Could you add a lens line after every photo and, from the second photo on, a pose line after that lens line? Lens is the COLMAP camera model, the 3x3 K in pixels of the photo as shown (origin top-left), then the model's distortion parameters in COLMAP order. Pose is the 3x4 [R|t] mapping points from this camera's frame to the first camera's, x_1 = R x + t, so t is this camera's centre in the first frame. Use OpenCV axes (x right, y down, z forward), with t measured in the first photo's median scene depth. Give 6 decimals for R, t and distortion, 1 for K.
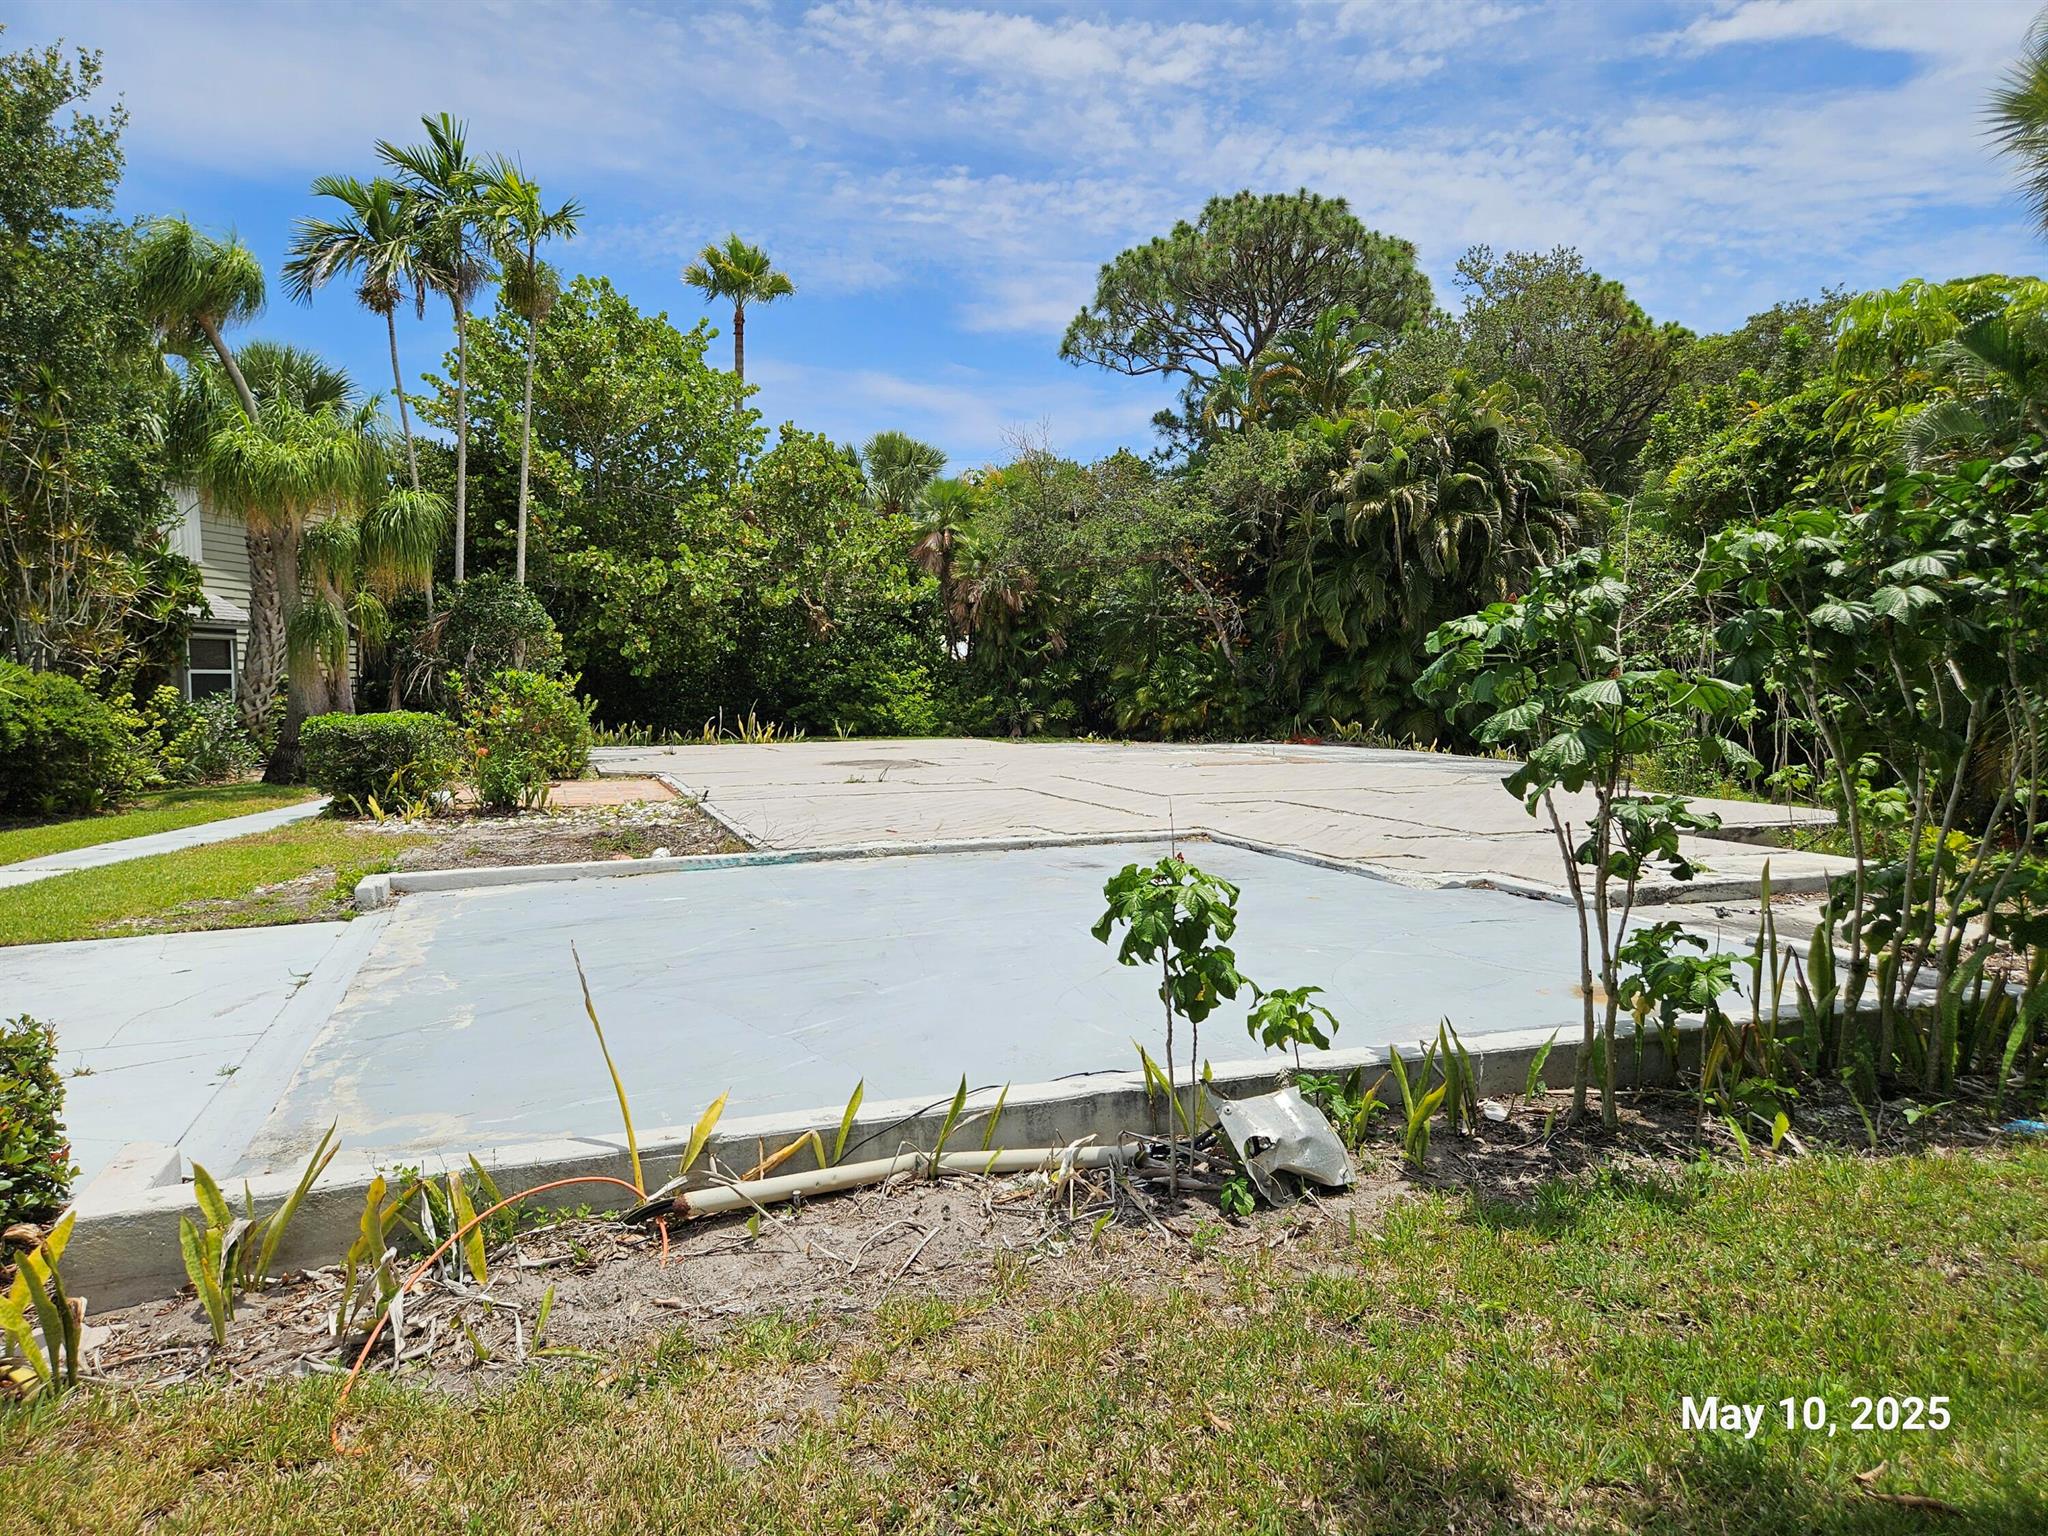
lens RADIAL K [[1367.0, 0, 1018.2], [0, 1367.0, 763.3], [0, 0, 1]] dist [0.068297, -0.056801]
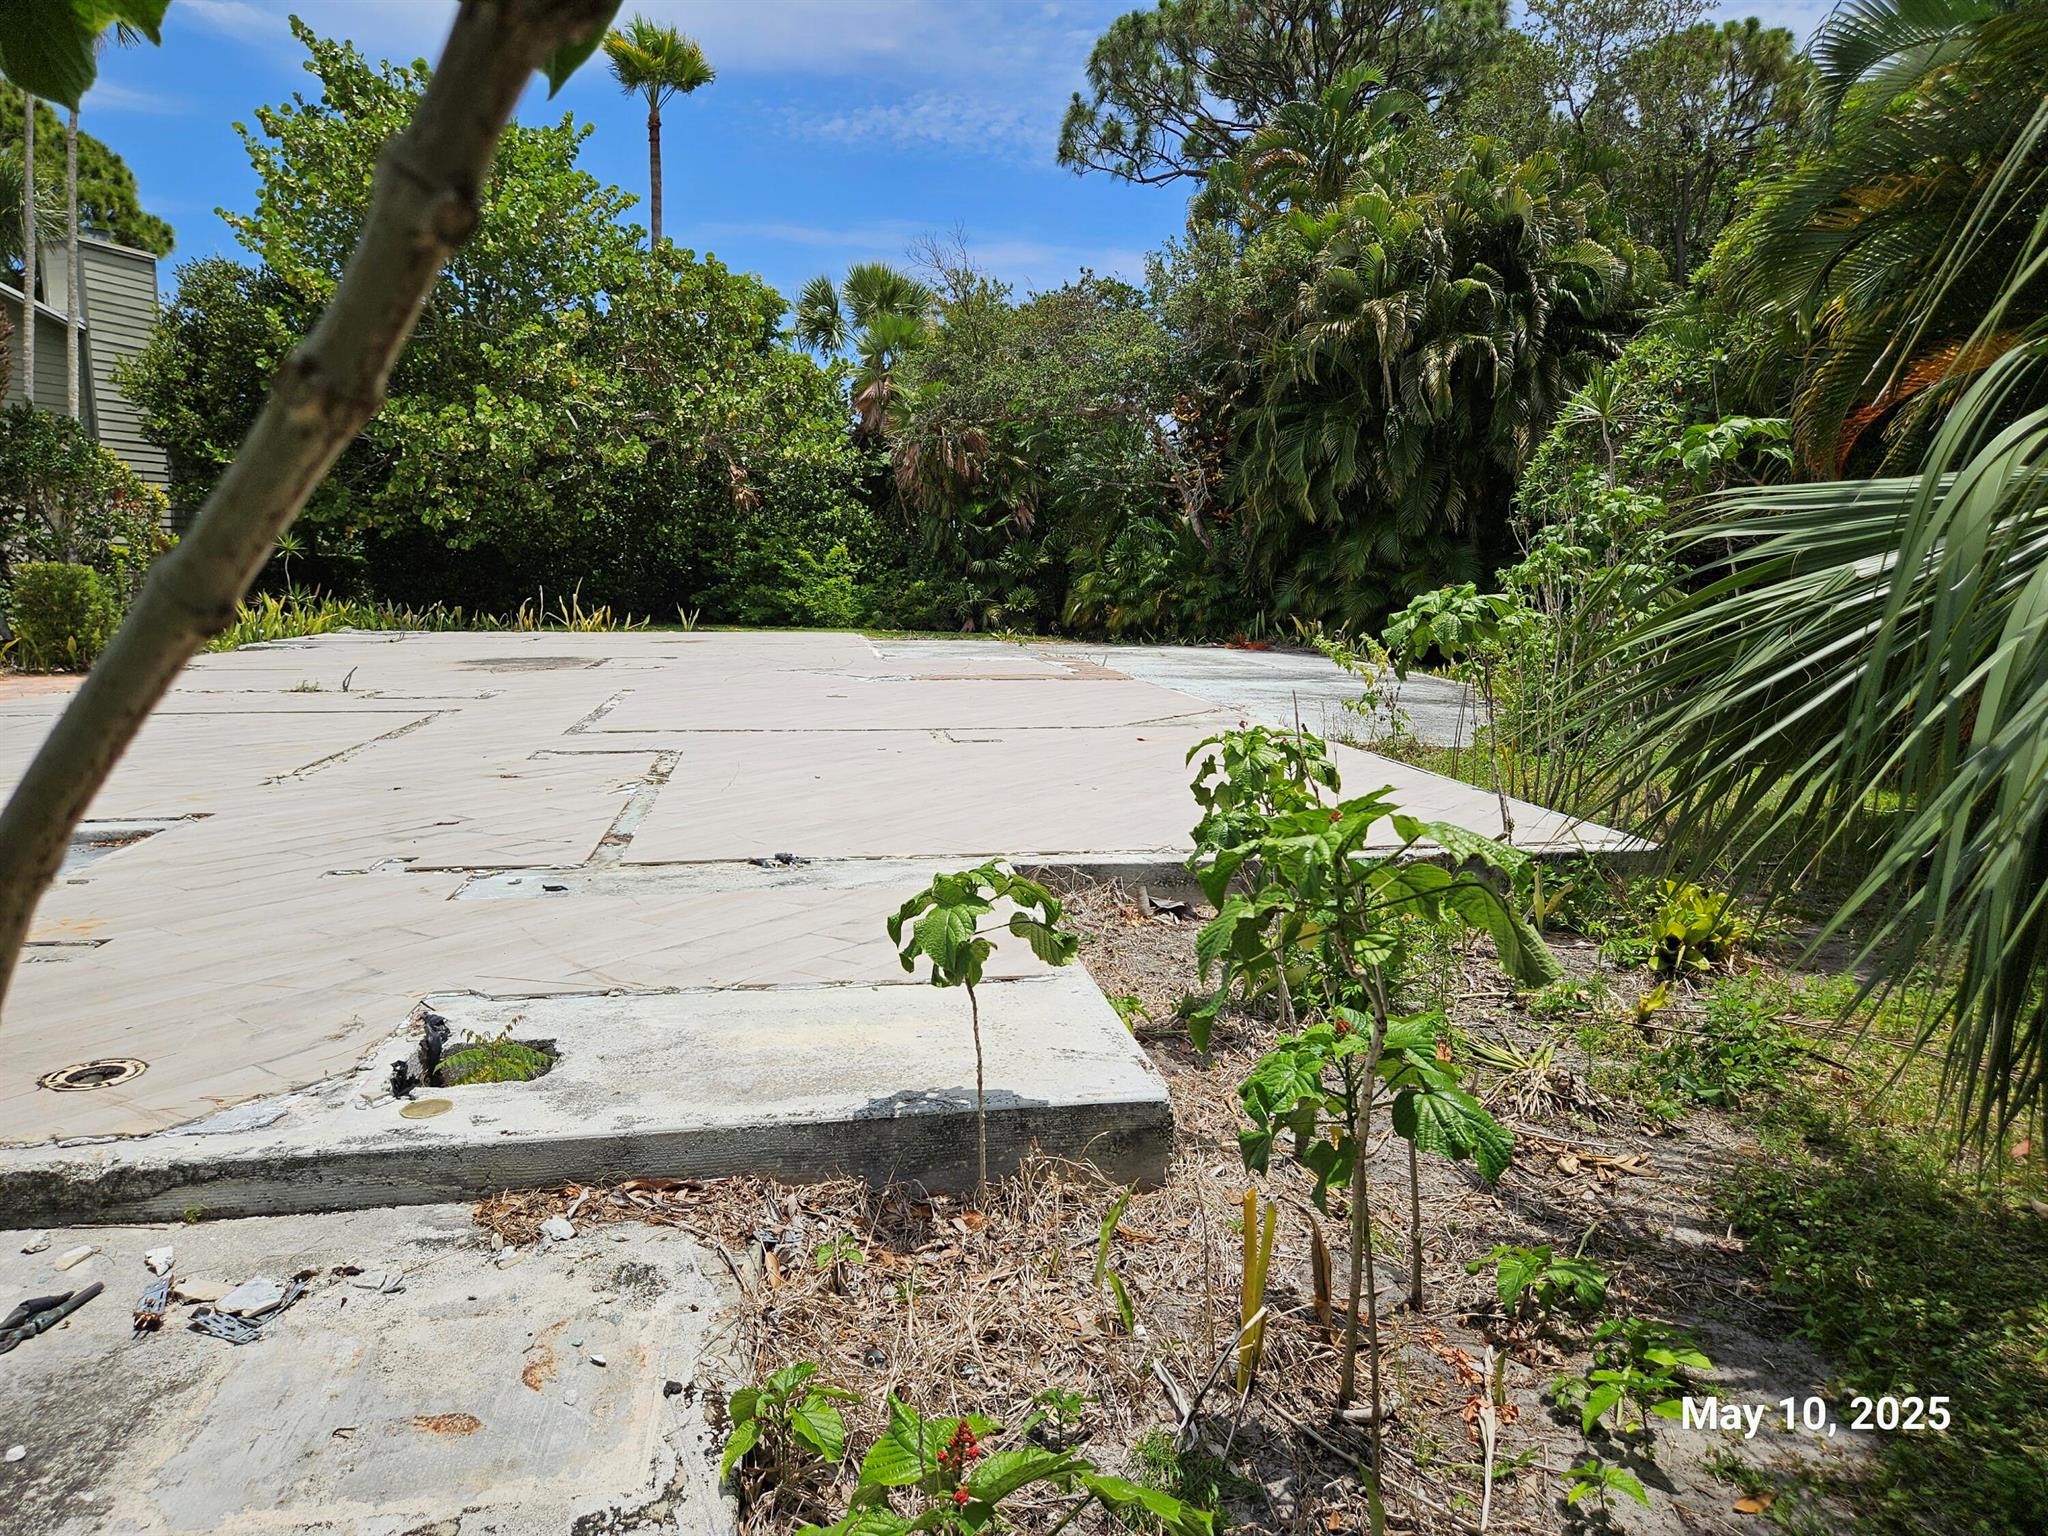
lens RADIAL K [[1364.4, 0, 1025.5], [0, 1364.4, 780.7], [0, 0, 1]] dist [0.039867, -0.002672]
pose [[0.985913, 0.039884, -0.162432, 0.229775], [-0.024717, 0.995233, 0.094343, -0.010451], [0.165420, -0.088999, 0.982199, 0.233604]]
